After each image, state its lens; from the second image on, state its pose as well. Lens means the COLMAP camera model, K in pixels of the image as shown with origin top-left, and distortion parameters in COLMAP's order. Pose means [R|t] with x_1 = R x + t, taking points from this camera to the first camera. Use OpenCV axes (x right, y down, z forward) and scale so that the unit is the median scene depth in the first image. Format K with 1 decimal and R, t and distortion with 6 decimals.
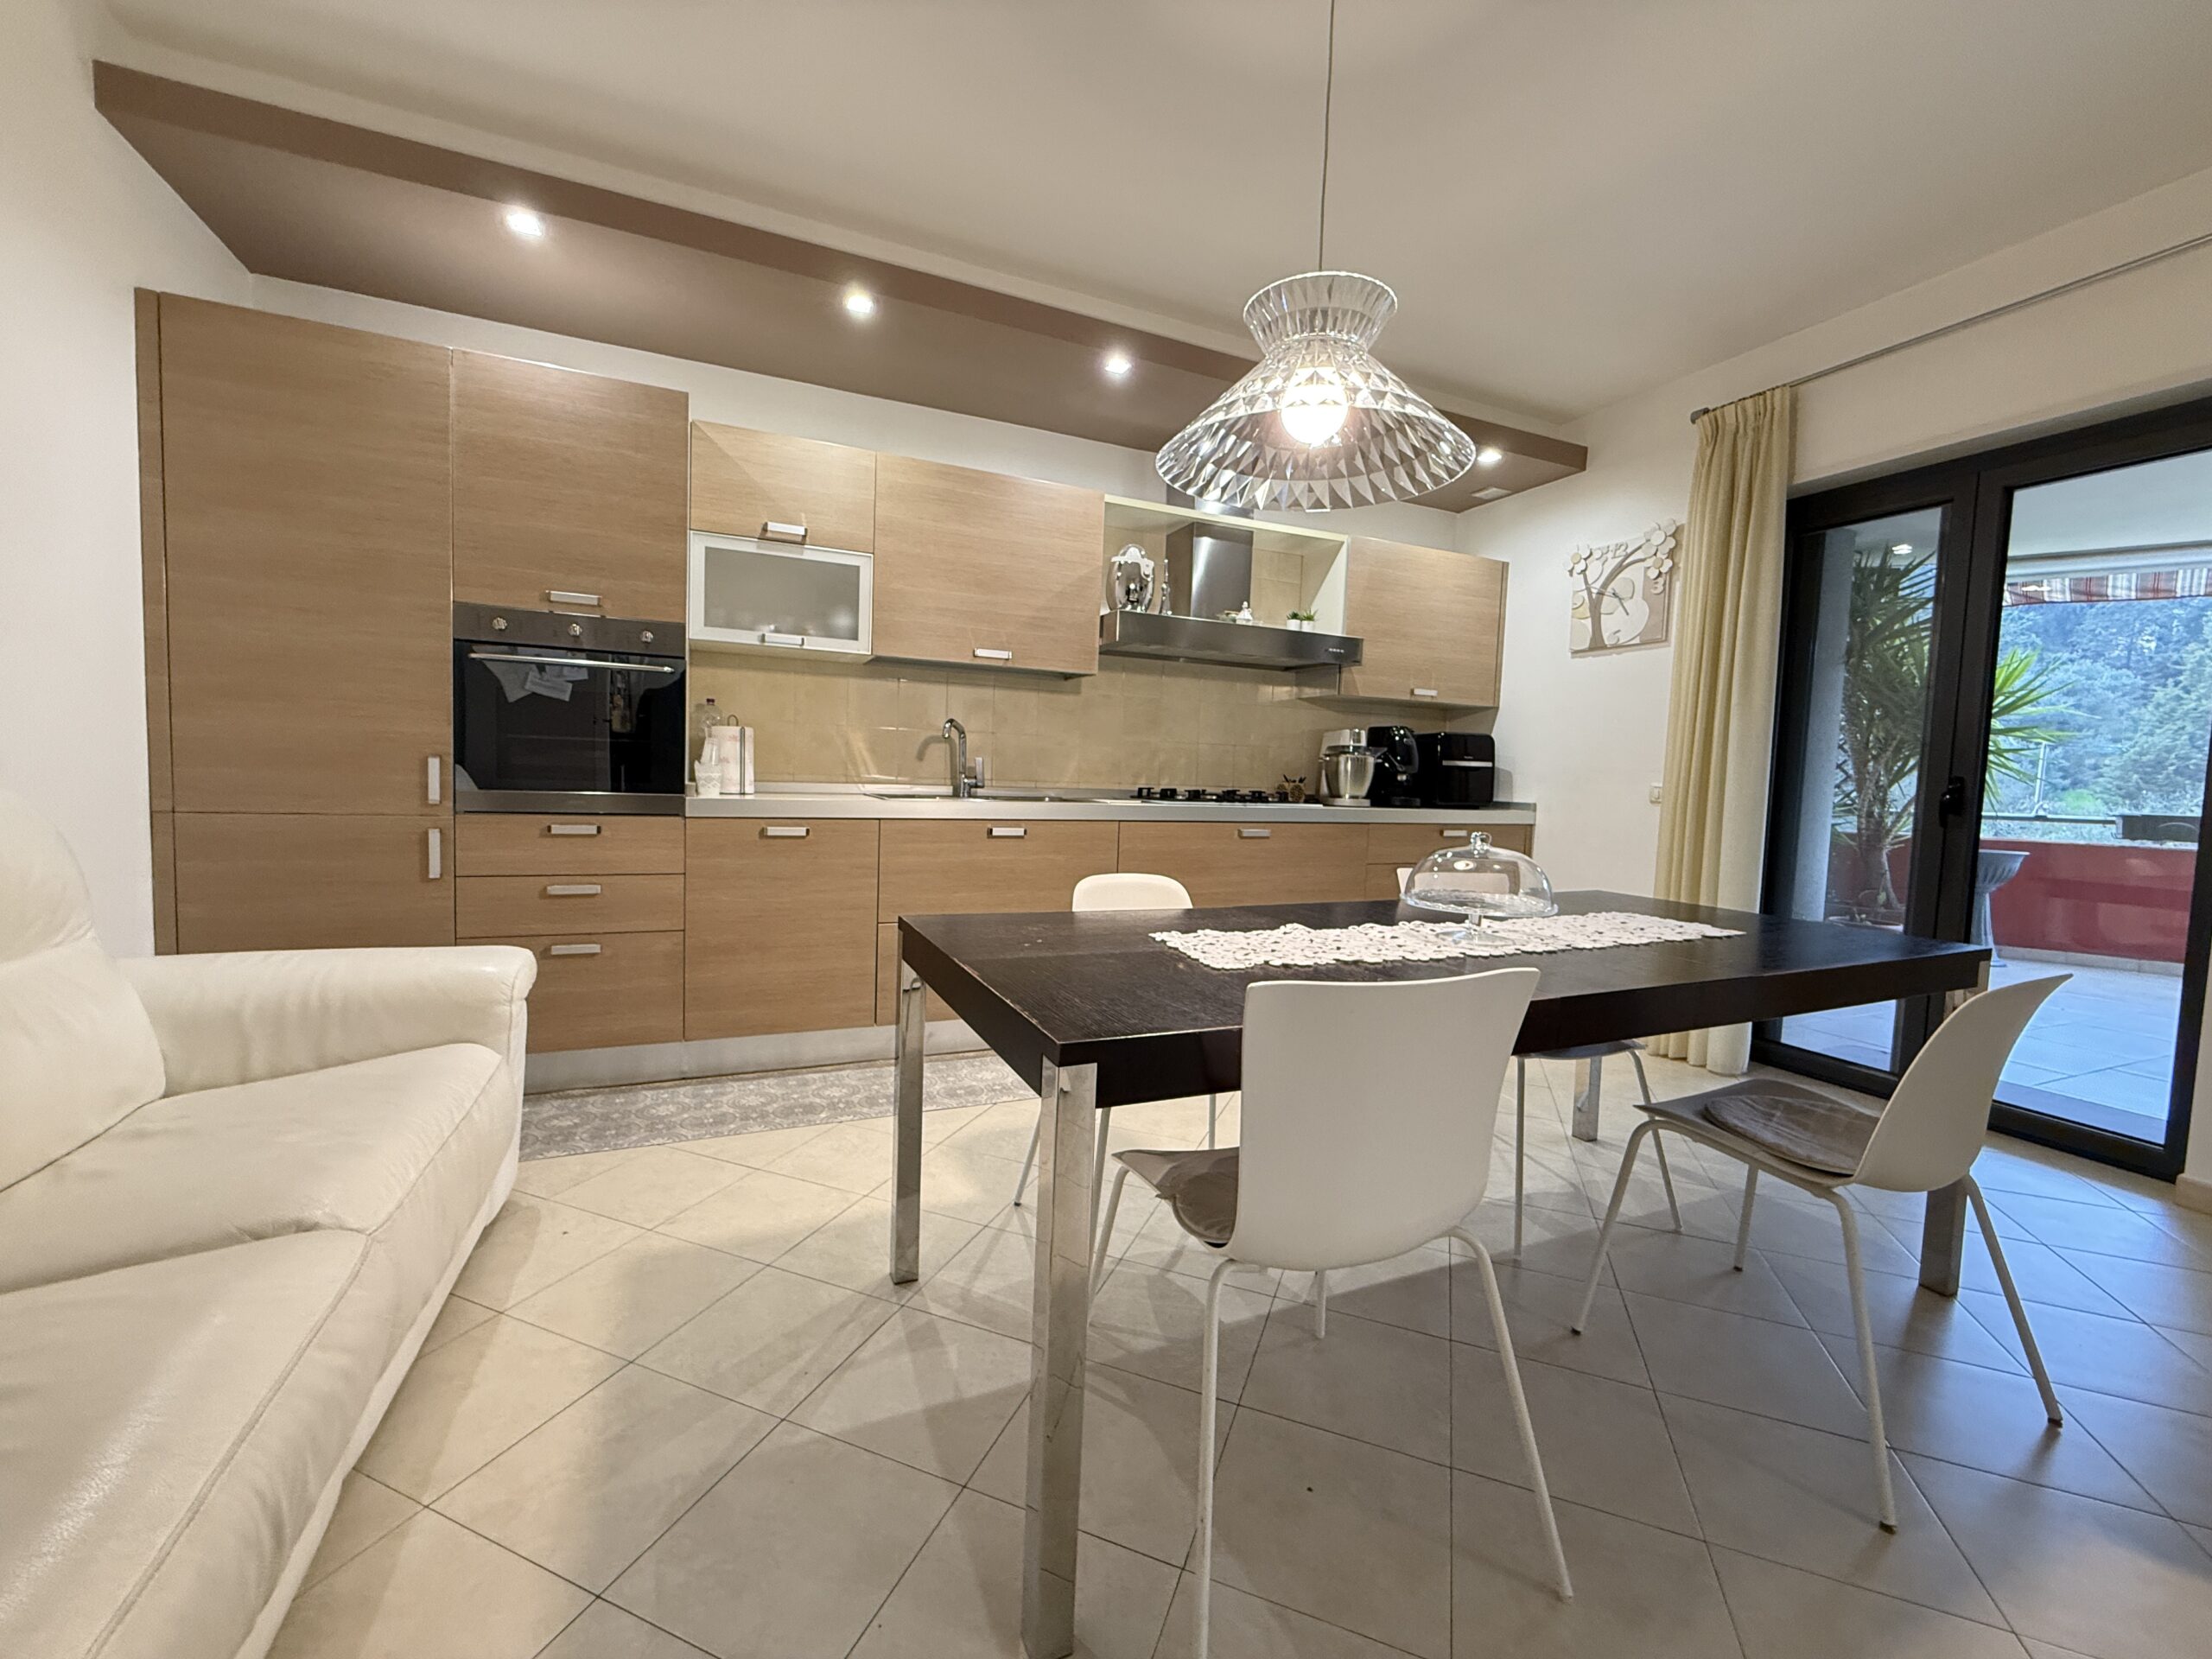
lens RADIAL K [[880.2, 0, 1096.4], [0, 880.2, 826.8], [0, 0, 1]] dist [0.003560, -0.000316]
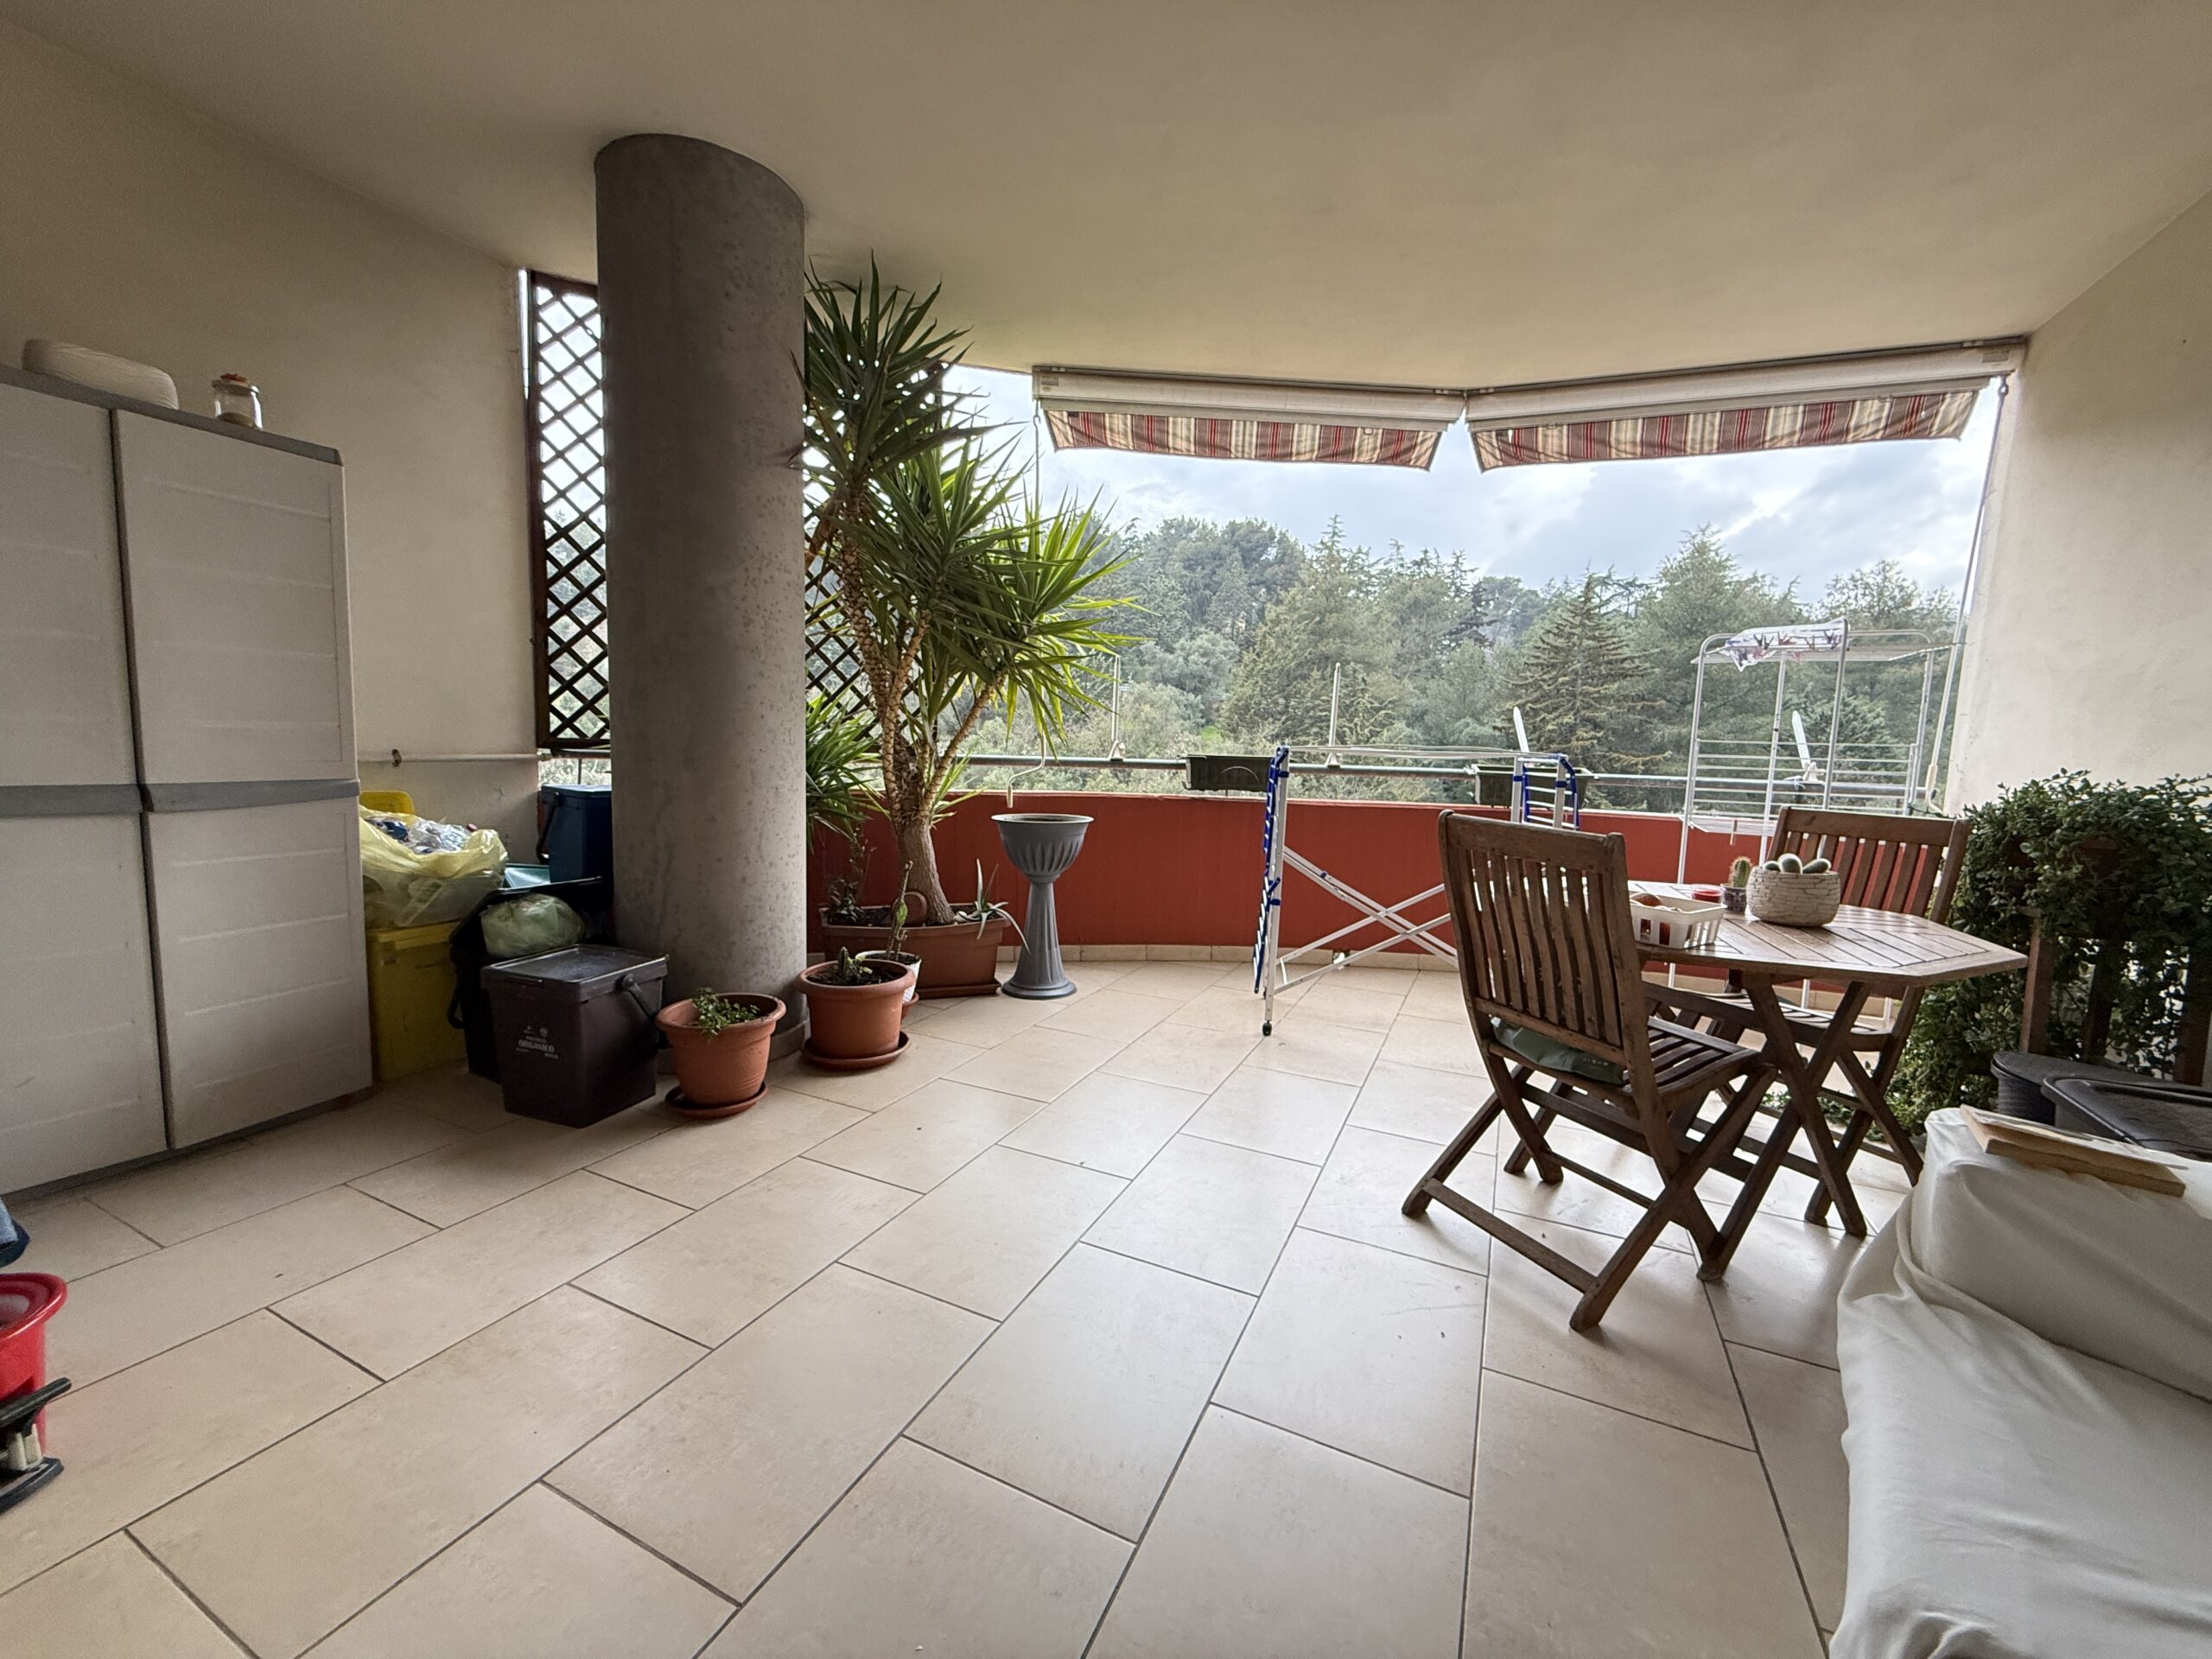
lens RADIAL K [[880.2, 0, 1107.0], [0, 880.2, 828.0], [0, 0, 1]] dist [0.003560, -0.000316]
pose [[0.753954, -0.080159, 0.652018, 0.382787], [0.035173, 0.996030, 0.081780, -0.010171], [-0.655985, -0.038725, 0.753780, 0.300612]]
